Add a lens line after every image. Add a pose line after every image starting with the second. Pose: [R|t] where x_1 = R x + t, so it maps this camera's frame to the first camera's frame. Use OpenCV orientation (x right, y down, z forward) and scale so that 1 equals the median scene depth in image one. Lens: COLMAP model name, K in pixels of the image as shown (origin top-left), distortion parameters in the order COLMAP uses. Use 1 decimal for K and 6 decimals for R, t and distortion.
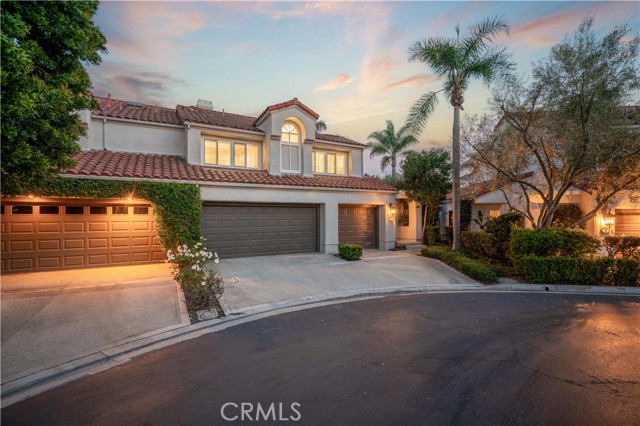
lens RADIAL K [[289.0, 0, 320.0], [0, 289.0, 213.0], [0, 0, 1]] dist [0.009462, 0.003687]
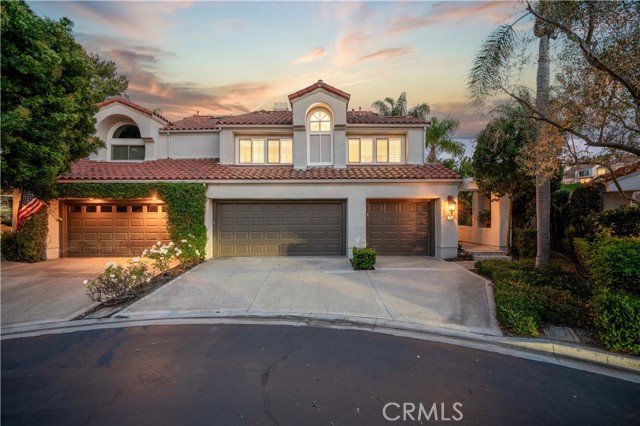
lens RADIAL K [[289.0, 0, 320.0], [0, 289.0, 213.0], [0, 0, 1]] dist [0.009462, 0.003687]
pose [[0.880741, -0.002033, -0.473594, 0.346634], [0.006421, 0.999950, 0.007648, 0.002376], [0.473554, -0.009776, 0.880710, 0.223017]]
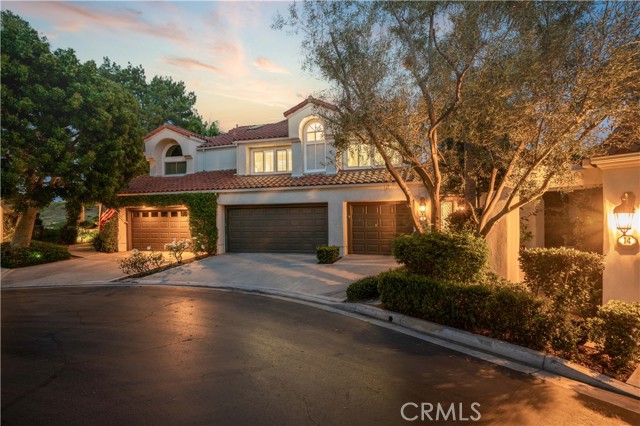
lens RADIAL K [[344.3, 0, 321.1], [0, 344.3, 220.2], [0, 0, 1]] dist [0.028727, 0.000146]
pose [[0.696951, -0.001661, -0.717117, 0.808320], [0.020093, 0.999650, 0.017213, 0.005426], [0.716838, -0.026406, 0.696740, 0.207031]]
